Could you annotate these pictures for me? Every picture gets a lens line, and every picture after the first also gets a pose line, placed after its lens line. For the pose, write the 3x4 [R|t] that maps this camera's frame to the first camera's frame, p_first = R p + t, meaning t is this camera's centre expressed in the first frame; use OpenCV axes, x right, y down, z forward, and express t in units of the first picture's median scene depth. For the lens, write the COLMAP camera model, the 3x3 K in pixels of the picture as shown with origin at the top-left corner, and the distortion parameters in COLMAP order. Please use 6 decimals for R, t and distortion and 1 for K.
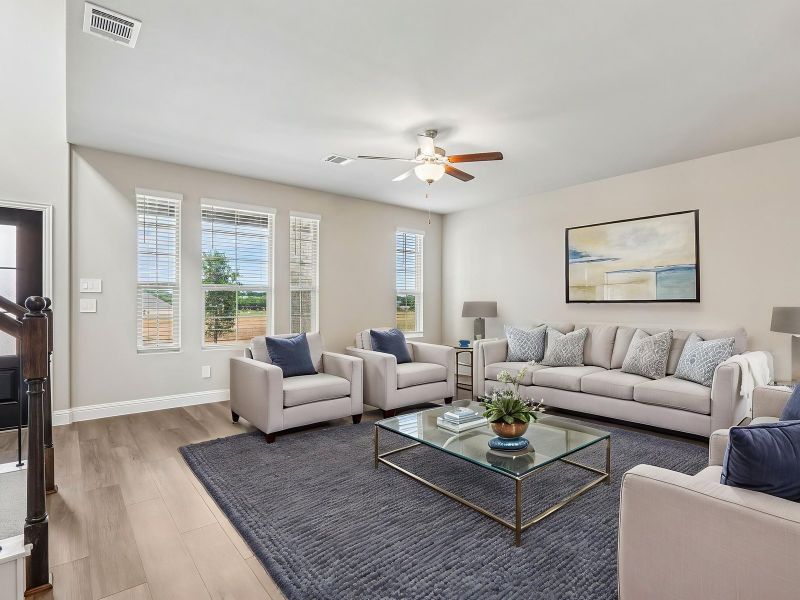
lens RADIAL K [[414.9, 0, 401.0], [0, 414.9, 304.5], [0, 0, 1]] dist [-0.011421, 0.000708]
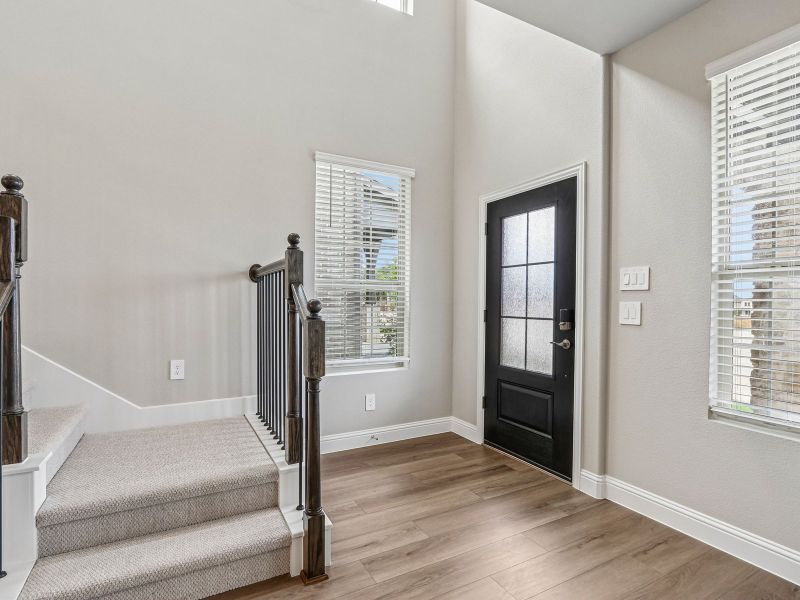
lens RADIAL K [[414.9, 0, 401.0], [0, 414.9, 304.5], [0, 0, 1]] dist [-0.011421, 0.000708]
pose [[-0.187579, 0.001009, -0.982249, -0.122715], [-0.010283, 0.999943, 0.002991, -0.007895], [0.982196, 0.010661, -0.187558, 0.809689]]
